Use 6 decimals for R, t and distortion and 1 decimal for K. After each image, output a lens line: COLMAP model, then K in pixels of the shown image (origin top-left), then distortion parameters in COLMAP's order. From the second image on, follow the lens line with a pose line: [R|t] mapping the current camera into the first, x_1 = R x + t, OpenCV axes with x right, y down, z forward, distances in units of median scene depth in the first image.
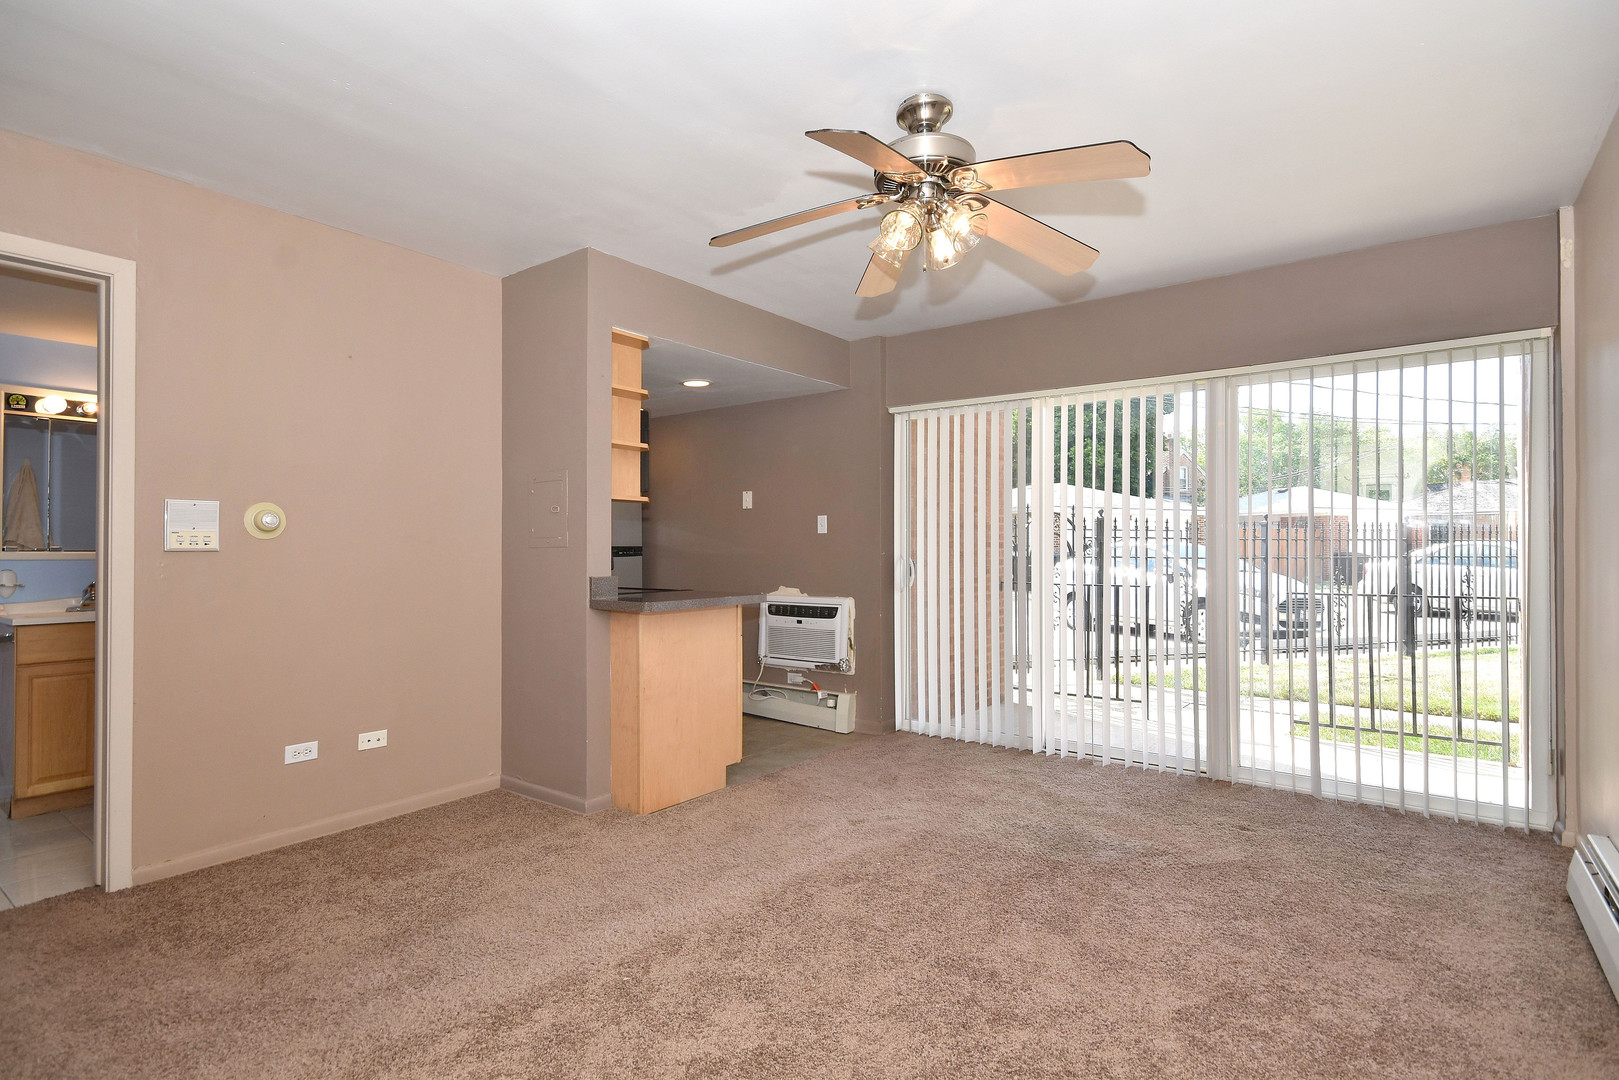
lens RADIAL K [[817.6, 0, 817.5], [0, 817.6, 543.7], [0, 0, 1]] dist [-0.001012, 0.000654]
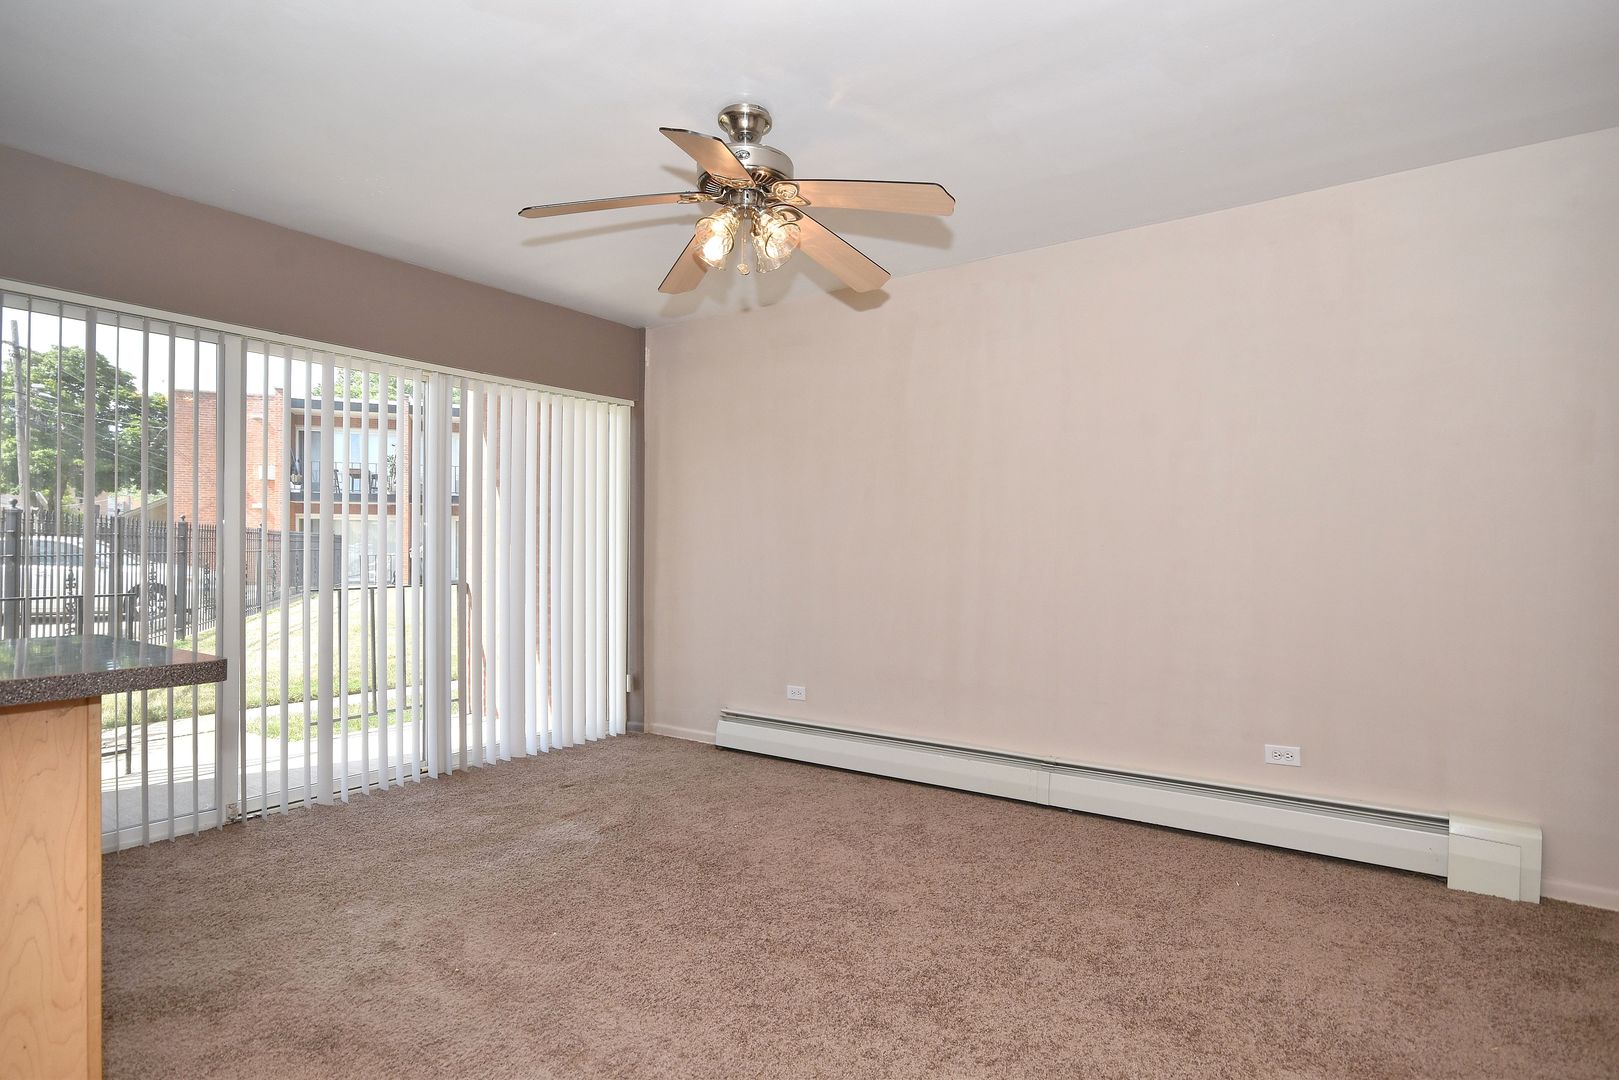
lens RADIAL K [[851.9, 0, 817.8], [0, 851.9, 533.2], [0, 0, 1]] dist [0.010203, 0.000809]
pose [[-0.034960, 0.013437, 0.999298, -0.552502], [-0.004897, 0.999895, -0.013617, 0.006605], [-0.999377, -0.005369, -0.034891, 0.555488]]
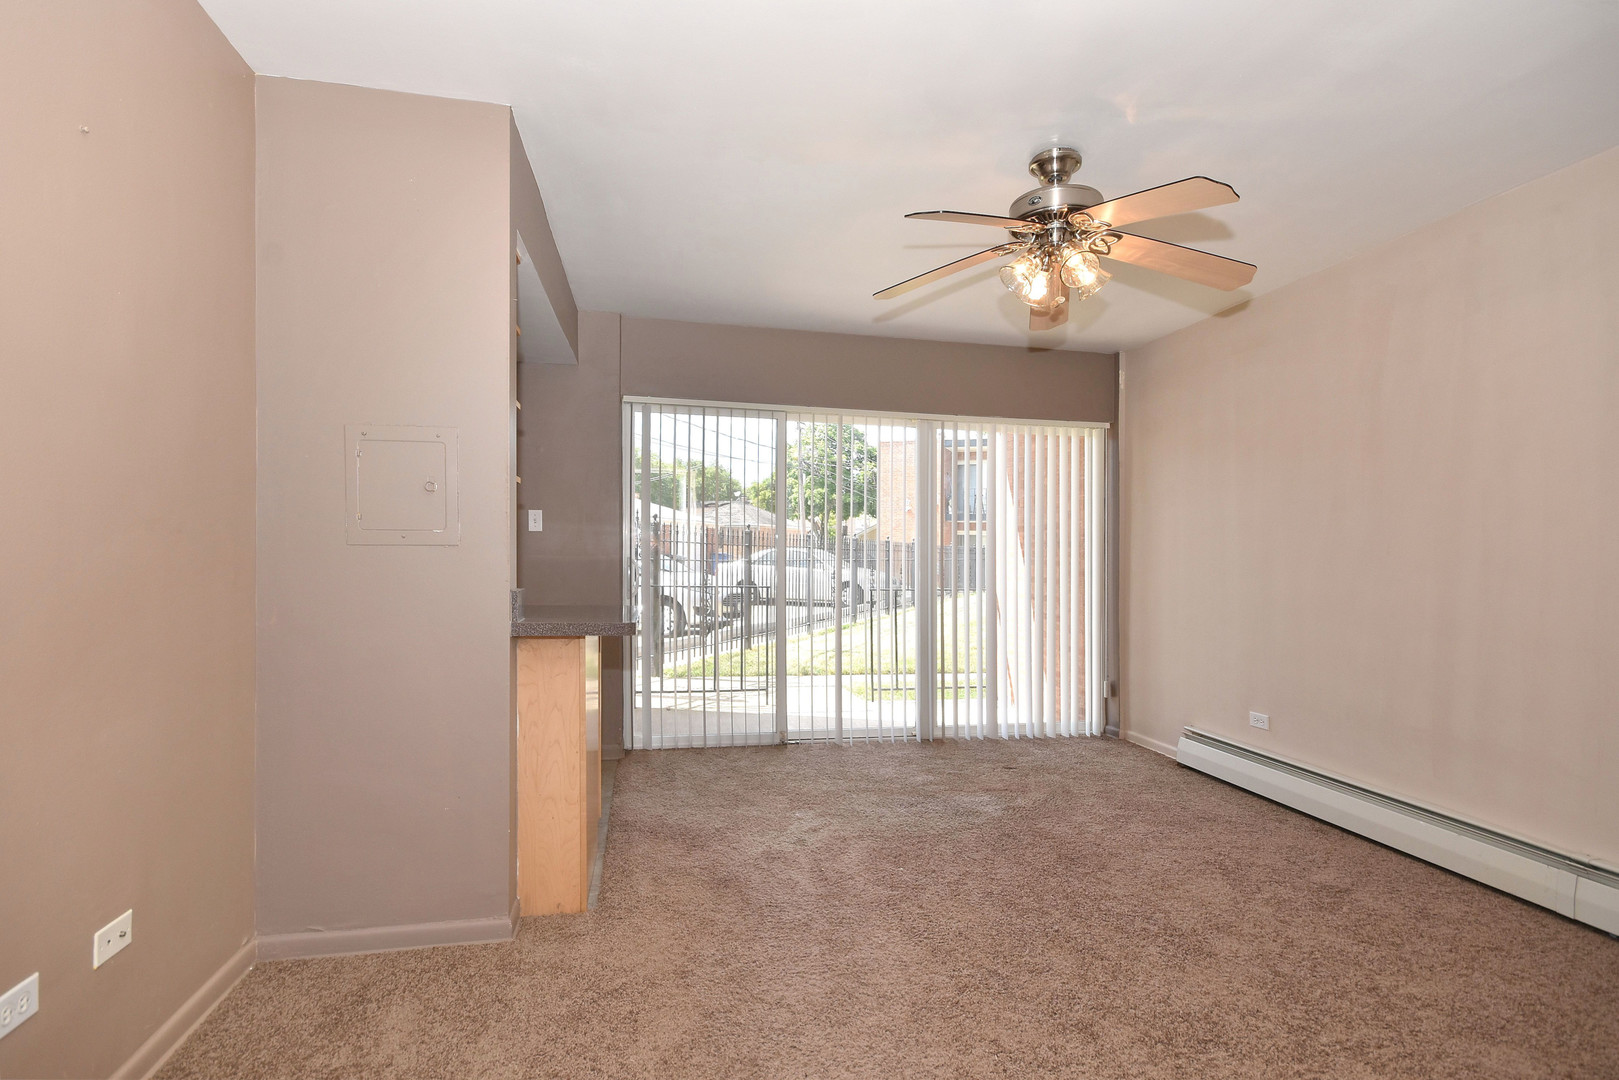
lens RADIAL K [[792.1, 0, 812.4], [0, 792.1, 546.9], [0, 0, 1]] dist [0.002062, 0.000105]
pose [[0.666780, 0.013895, 0.745125, -0.516121], [-0.015548, 0.999868, -0.004731, 0.002689], [-0.745092, -0.008431, 0.666908, 0.312095]]
